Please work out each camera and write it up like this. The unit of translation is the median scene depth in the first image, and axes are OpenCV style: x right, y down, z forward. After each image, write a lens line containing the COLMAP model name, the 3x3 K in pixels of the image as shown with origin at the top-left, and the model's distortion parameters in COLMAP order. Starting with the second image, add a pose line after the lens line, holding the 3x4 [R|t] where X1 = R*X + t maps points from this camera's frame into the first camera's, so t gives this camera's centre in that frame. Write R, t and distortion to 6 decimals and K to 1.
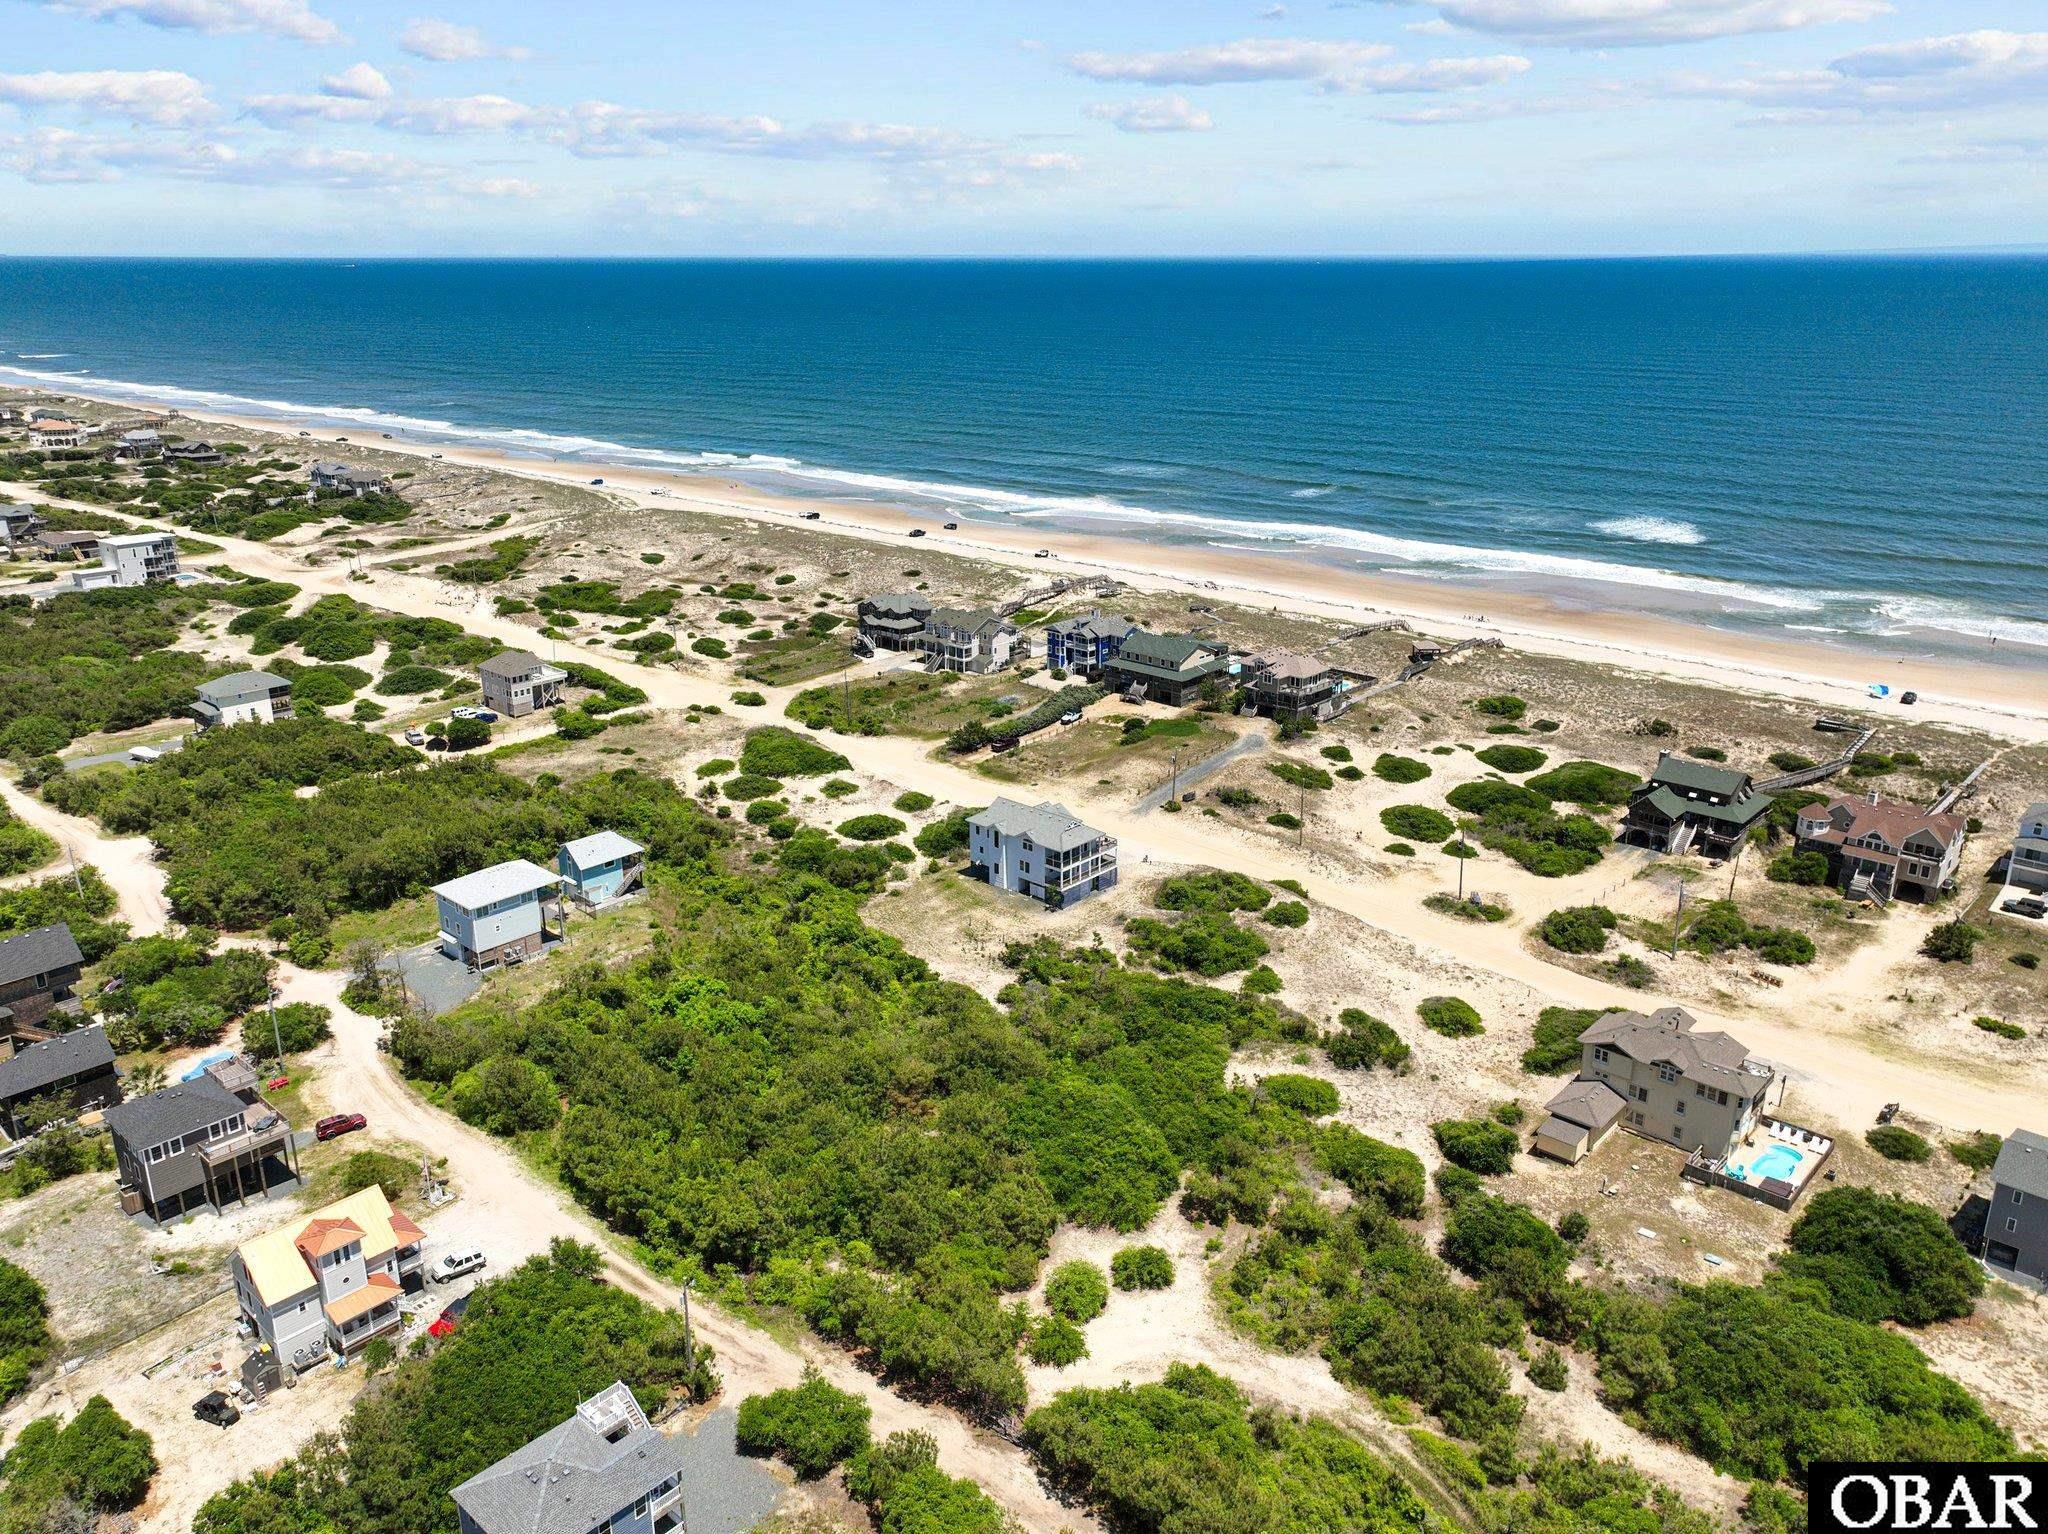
lens RADIAL K [[1521.8, 0, 1034.3], [0, 1521.8, 764.9], [0, 0, 1]] dist [0.002782, 0.013056]
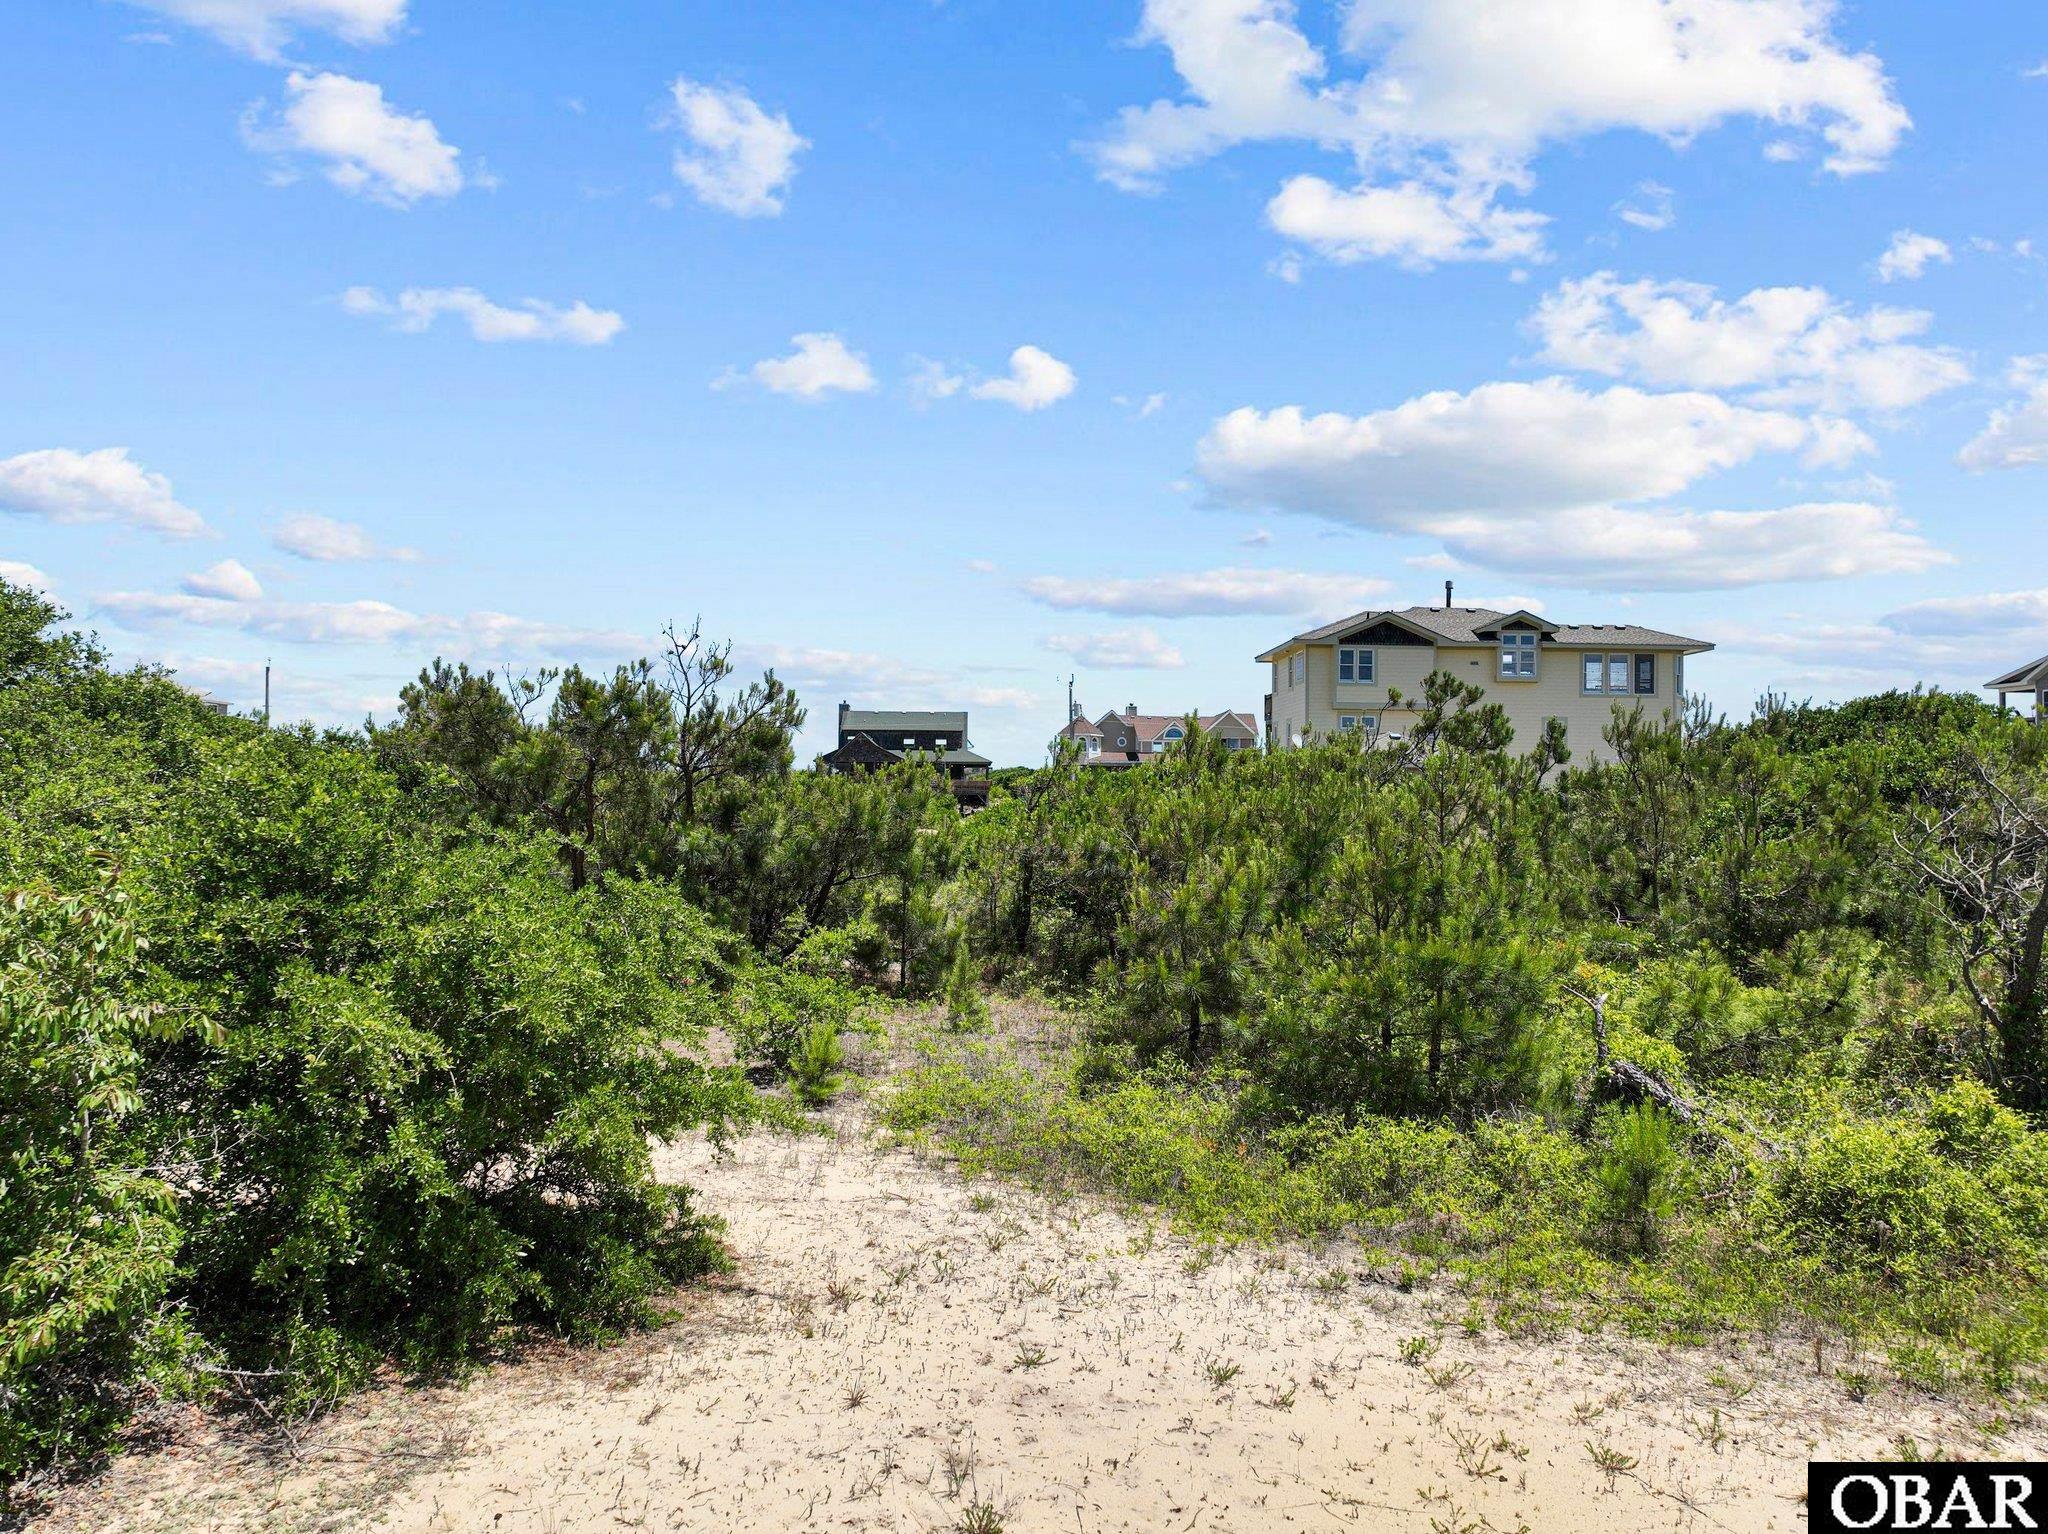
lens RADIAL K [[1458.4, 0, 1032.2], [0, 1458.4, 760.8], [0, 0, 1]] dist [0.007565, 0.001426]
pose [[0.712849, 0.028657, 0.700732, 0.034563], [0.214146, 0.942552, -0.256395, 0.218079], [-0.667823, 0.332829, 0.665760, 0.602843]]
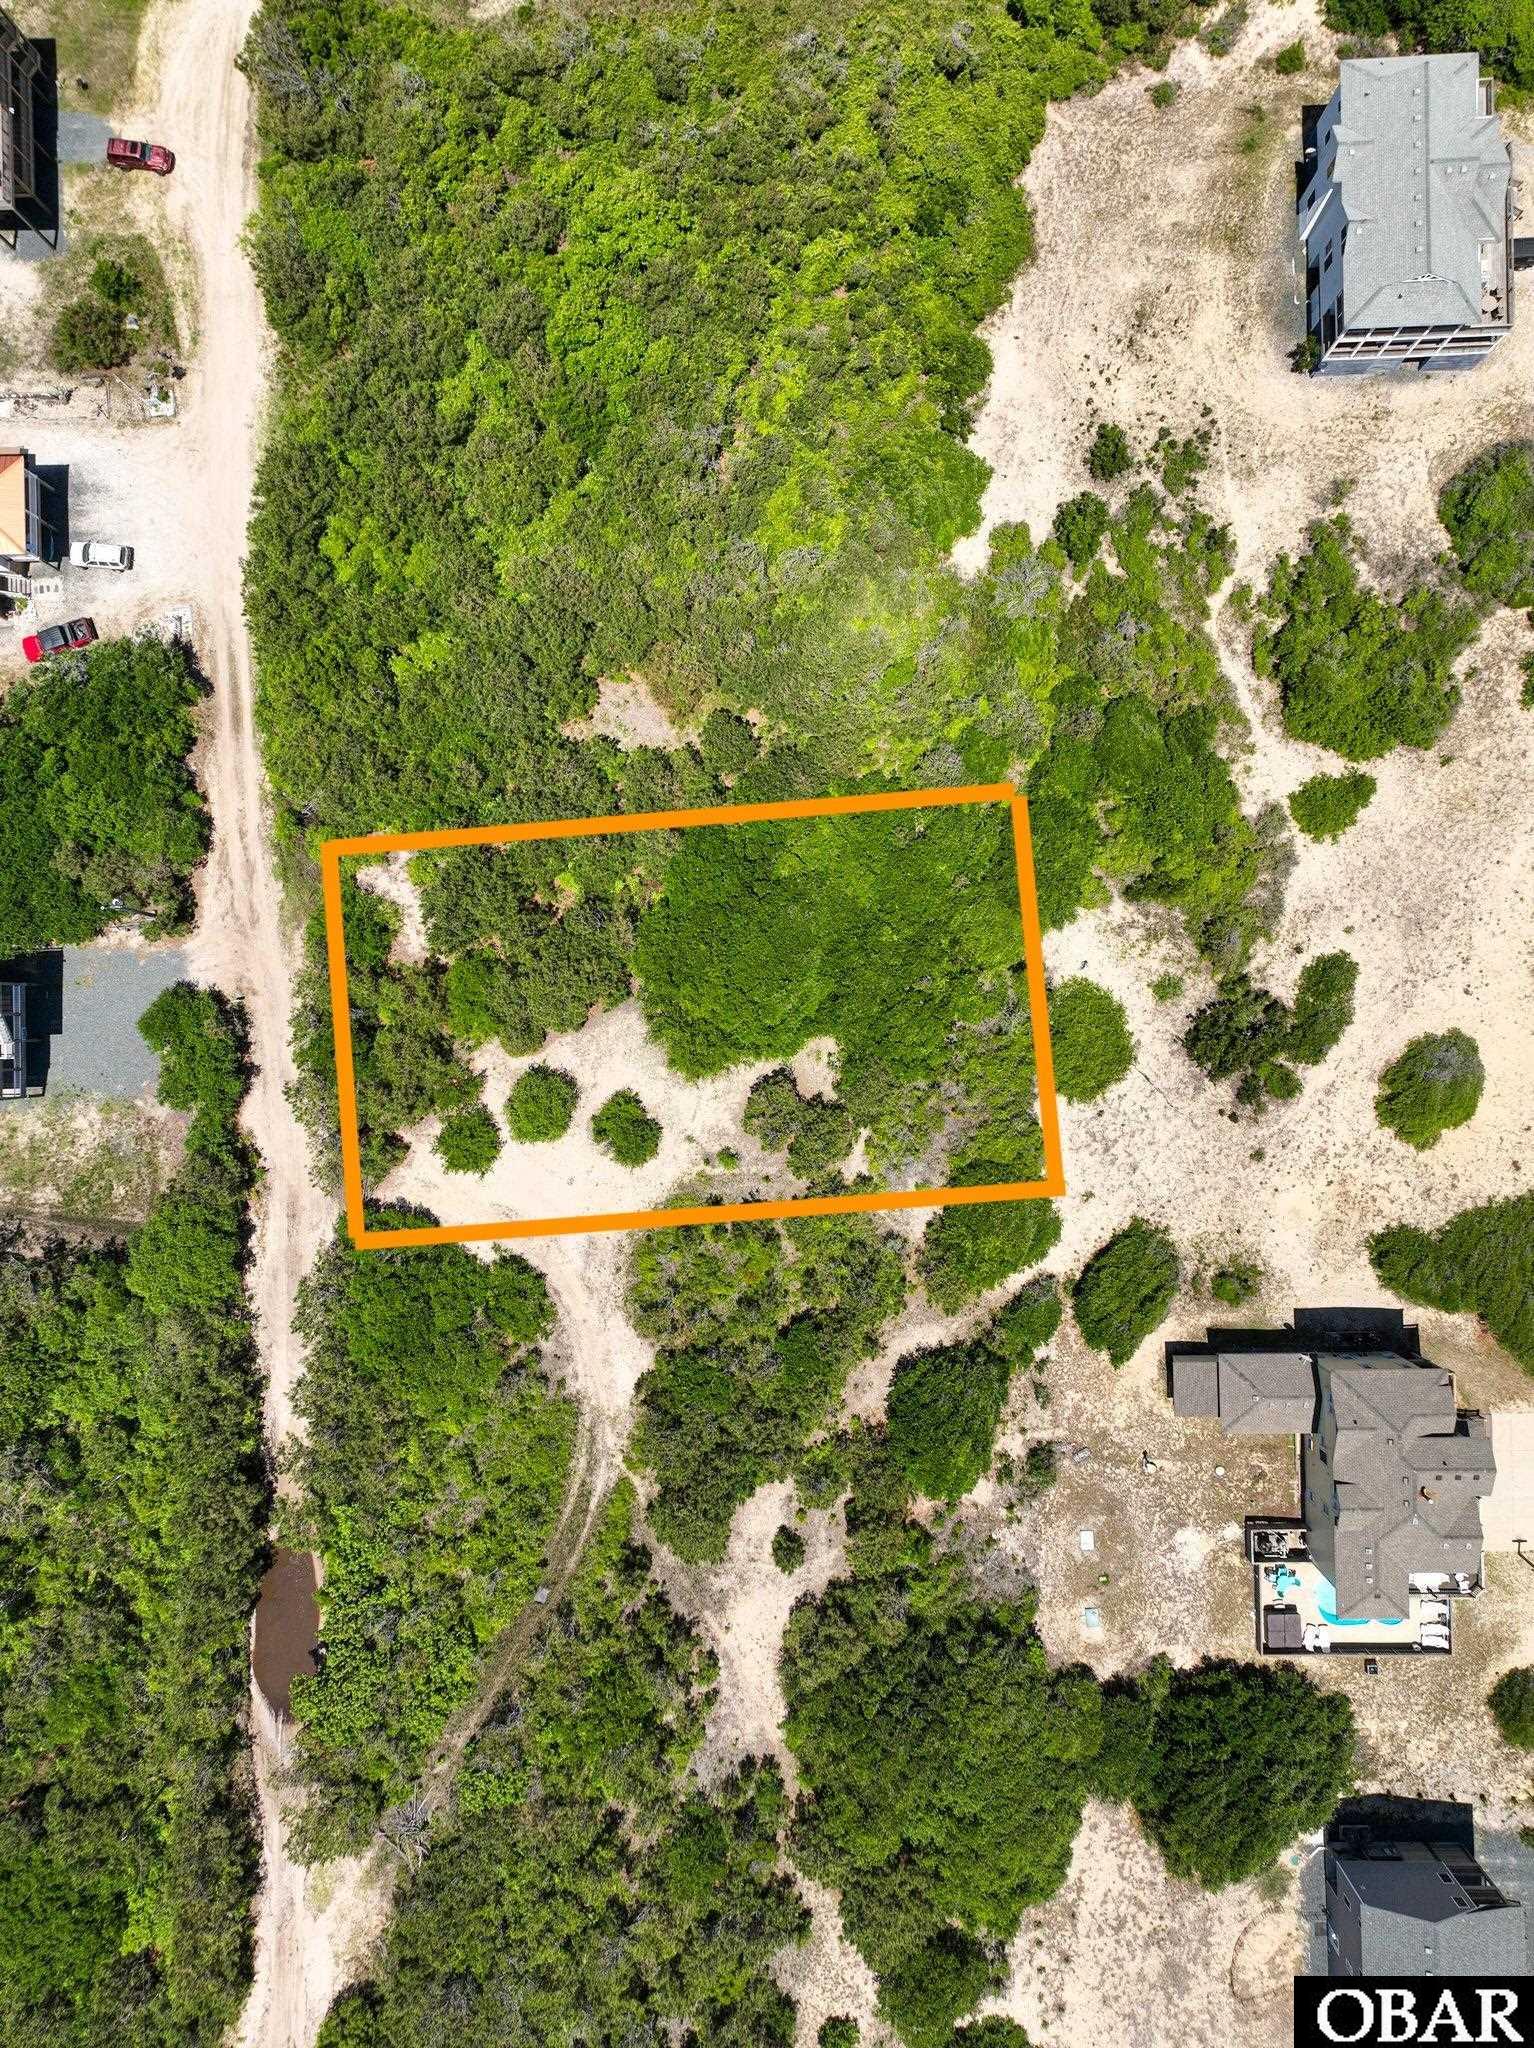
lens RADIAL K [[1458.4, 0, 791.3], [0, 1458.4, 1017.6], [0, 0, 1]] dist [0.007565, 0.001426]
pose [[0.686820, 0.726062, -0.033351, 0.074805], [-0.197281, 0.230388, 0.952891, -0.319234], [0.699542, -0.647885, 0.301474, 0.552187]]
